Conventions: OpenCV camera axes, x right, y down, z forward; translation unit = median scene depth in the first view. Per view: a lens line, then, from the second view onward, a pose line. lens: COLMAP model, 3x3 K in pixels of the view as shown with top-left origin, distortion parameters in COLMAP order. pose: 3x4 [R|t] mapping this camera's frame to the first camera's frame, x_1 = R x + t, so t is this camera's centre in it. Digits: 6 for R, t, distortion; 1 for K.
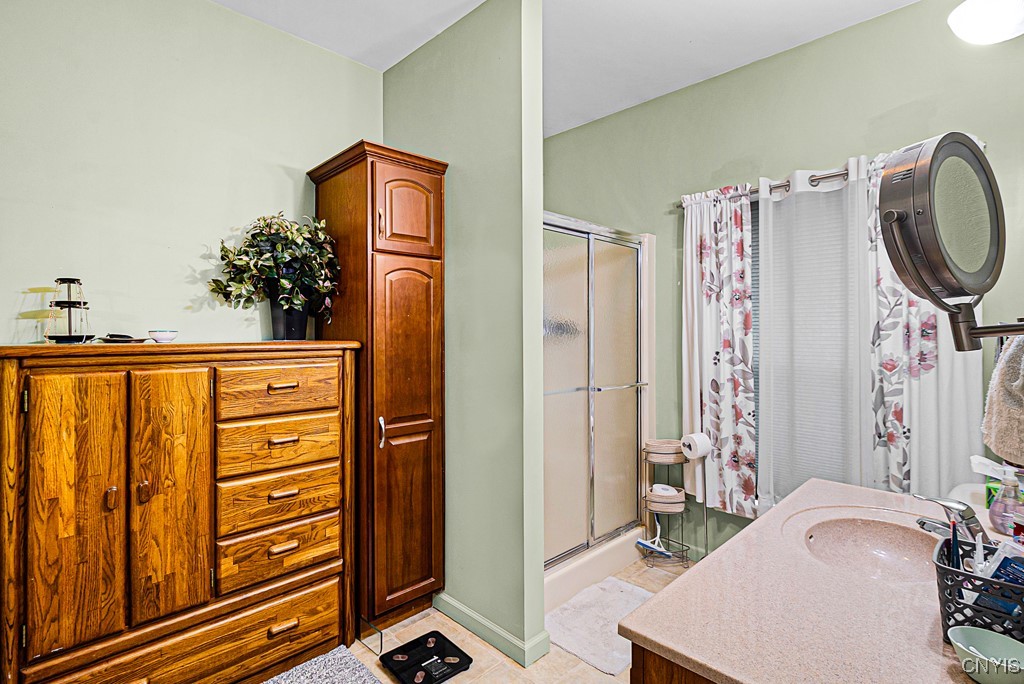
lens RADIAL K [[487.4, 0, 507.5], [0, 487.4, 329.9], [0, 0, 1]] dist [-0.000534, 0.000205]
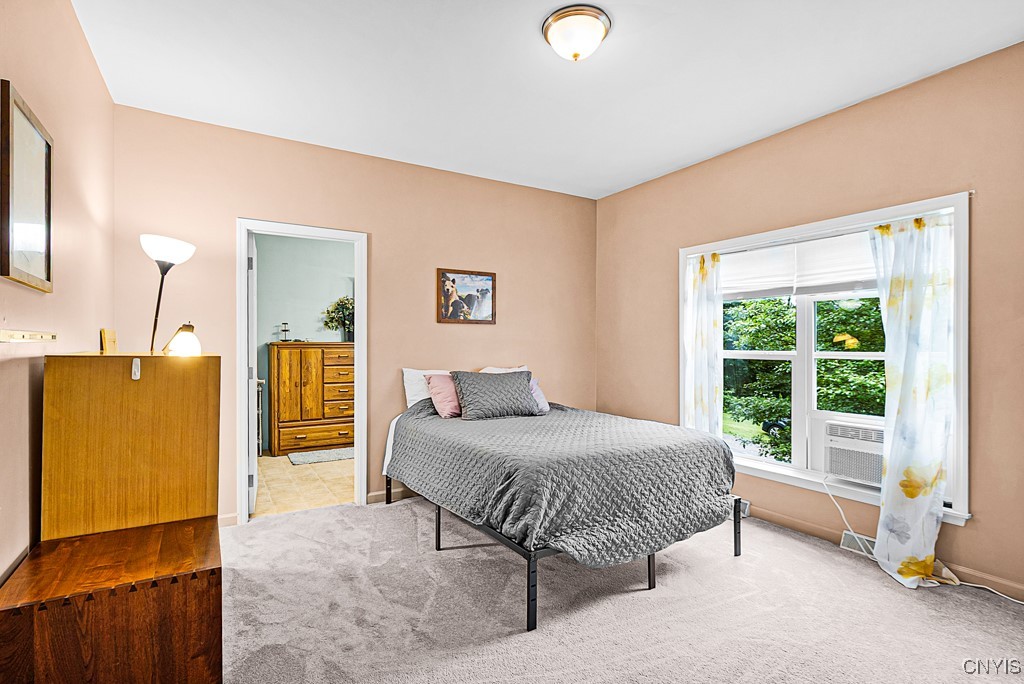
lens RADIAL K [[489.1, 0, 512.0], [0, 489.1, 342.0], [0, 0, 1]] dist [-0.000892, -0.000093]
pose [[0.975665, 0.000476, -0.219265, 1.400259], [0.000062, 0.999997, 0.002444, 0.018325], [0.219266, -0.002398, 0.975662, -1.989983]]
